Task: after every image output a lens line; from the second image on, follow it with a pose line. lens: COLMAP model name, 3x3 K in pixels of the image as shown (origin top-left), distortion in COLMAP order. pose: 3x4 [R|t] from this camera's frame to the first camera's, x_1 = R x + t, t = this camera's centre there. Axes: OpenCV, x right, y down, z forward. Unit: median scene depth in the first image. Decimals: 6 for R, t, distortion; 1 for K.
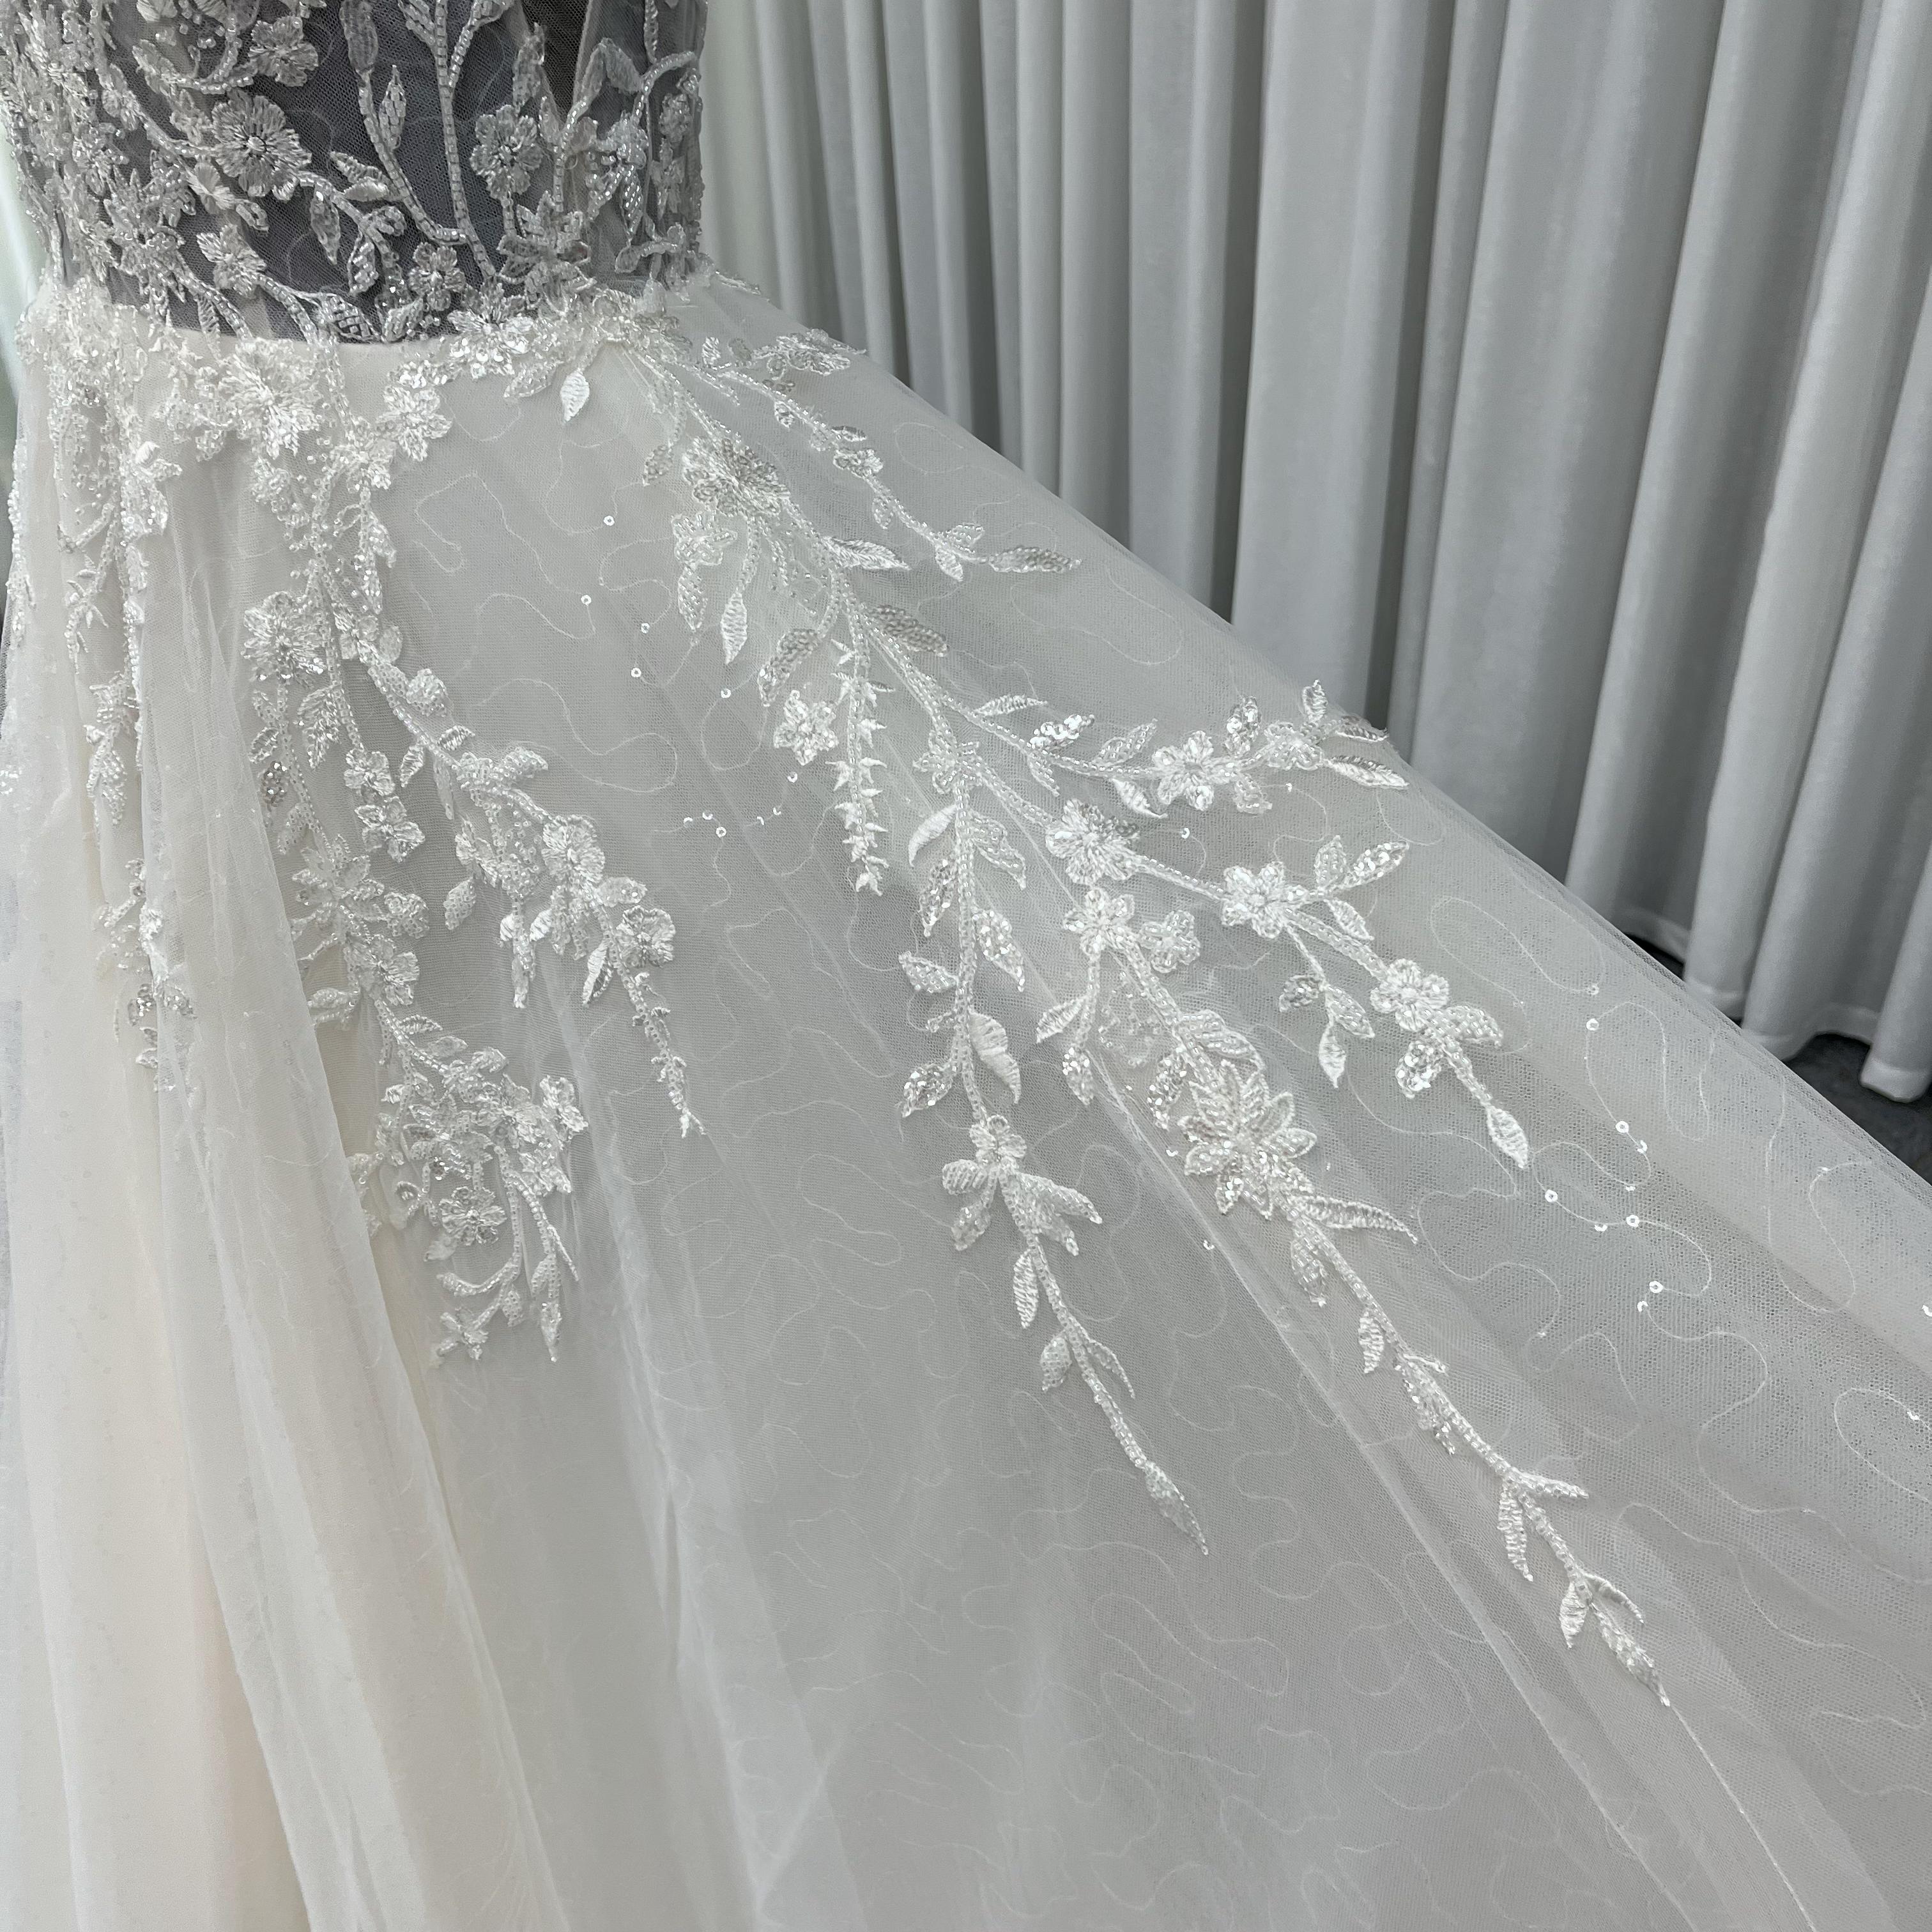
lens RADIAL K [[1881.6, 0, 947.5], [0, 1881.6, 973.1], [0, 0, 1]] dist [0.111115, -0.133589]
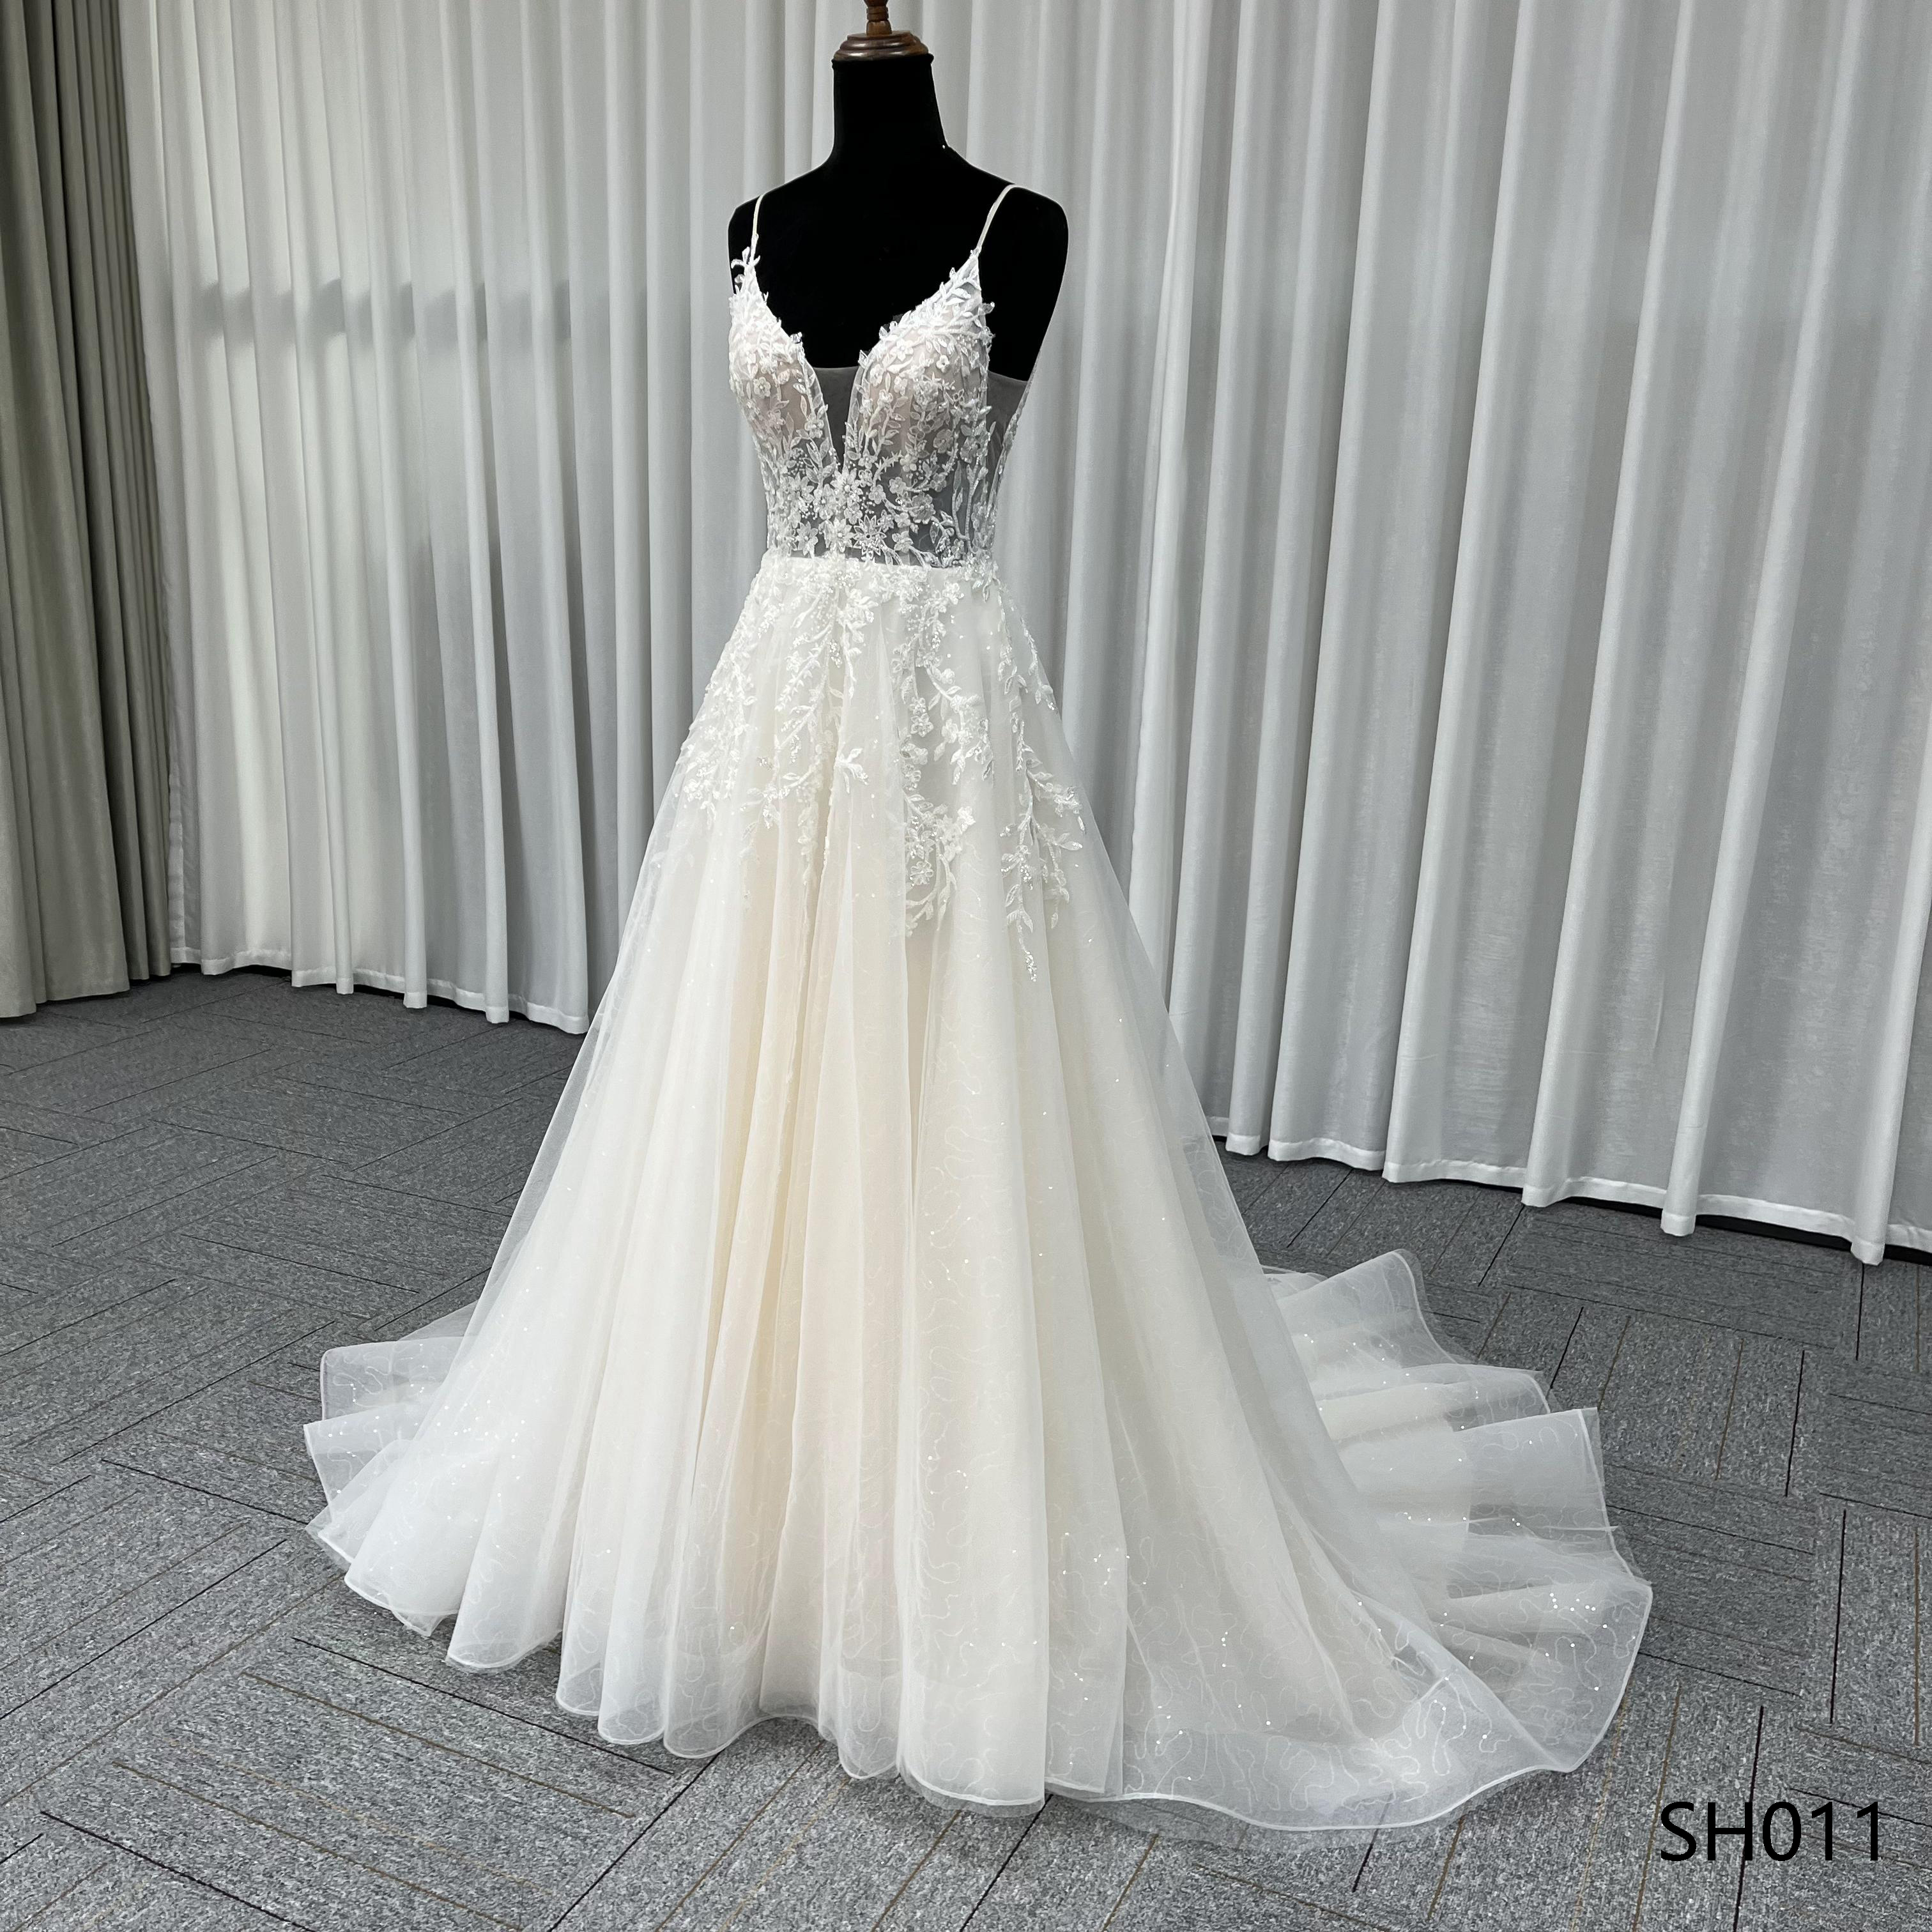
lens RADIAL K [[1928.5, 0, 960.9], [0, 1928.5, 956.1], [0, 0, 1]] dist [0.068310, -0.058445]
pose [[0.913982, -0.037558, 0.404012, -1.638432], [0.171761, 0.937907, -0.301378, 1.292907], [-0.367606, 0.344848, 0.863681, -1.624210]]
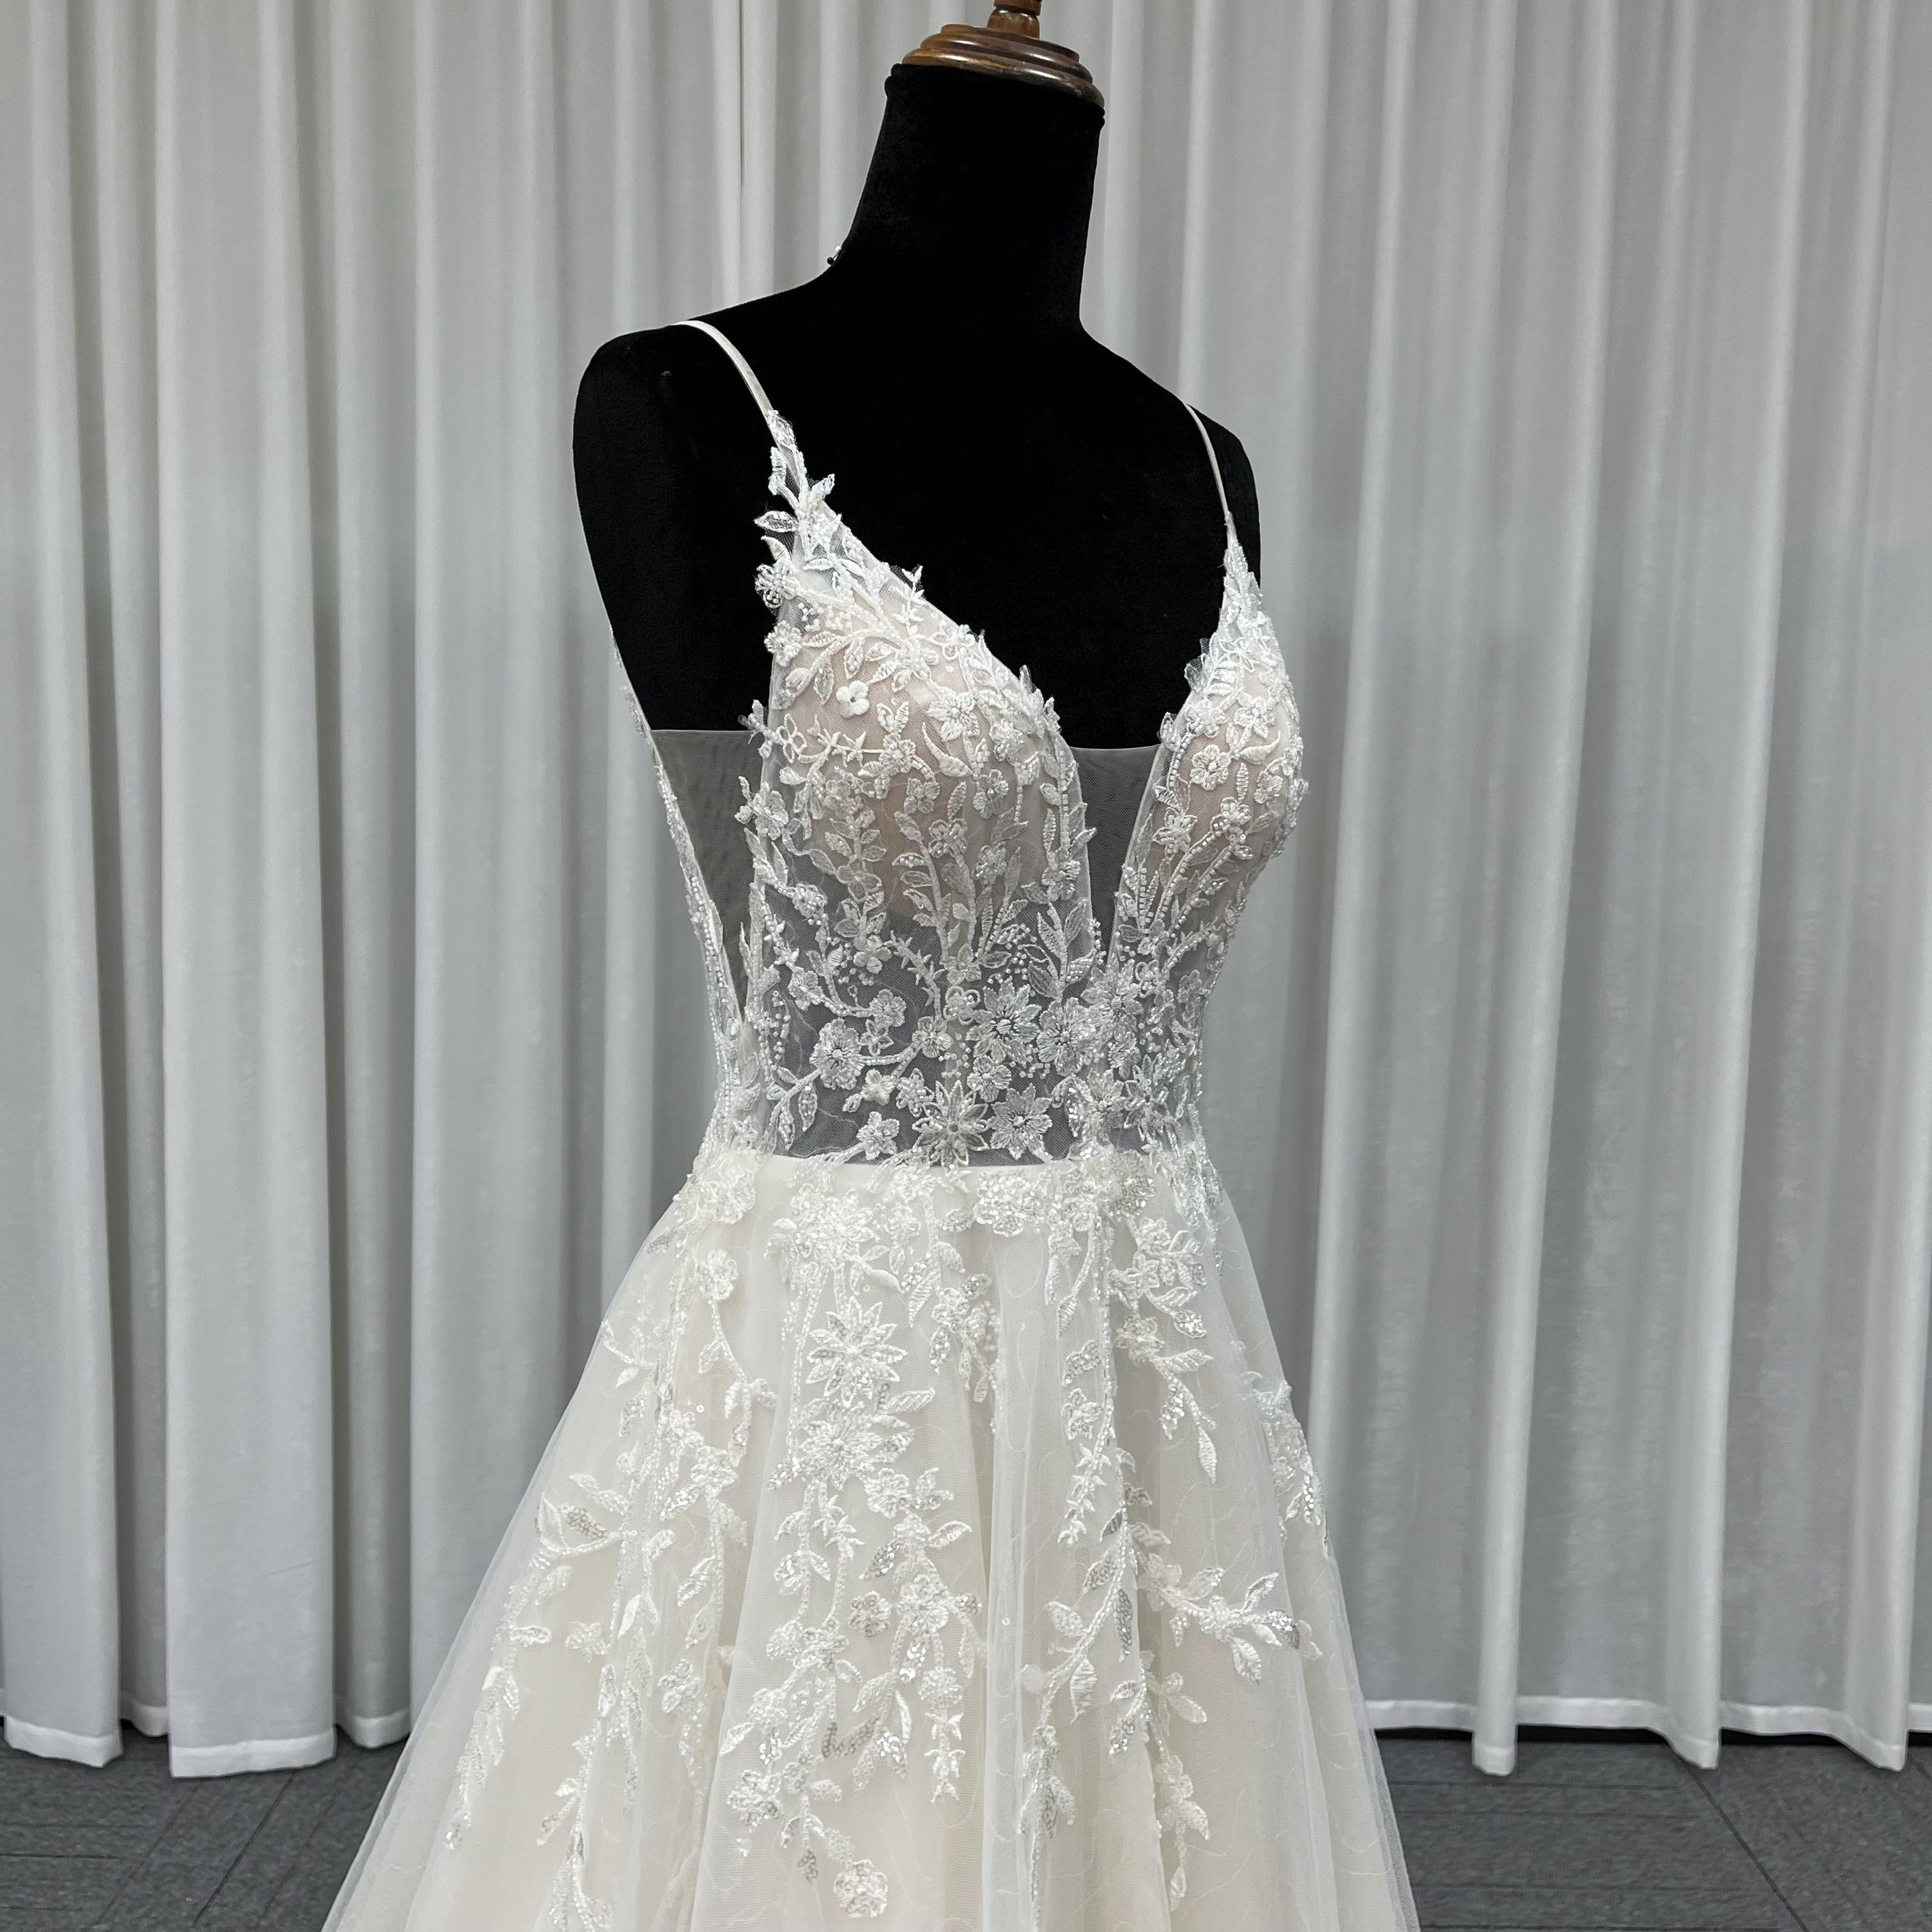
lens RADIAL K [[1901.0, 0, 975.7], [0, 1901.0, 946.4], [0, 0, 1]] dist [0.087327, -0.071144]
pose [[0.185491, -0.060276, 0.980795, -1.894404], [0.513930, 0.856675, -0.044548, -0.495227], [-0.837538, 0.512323, 0.189884, 0.793460]]
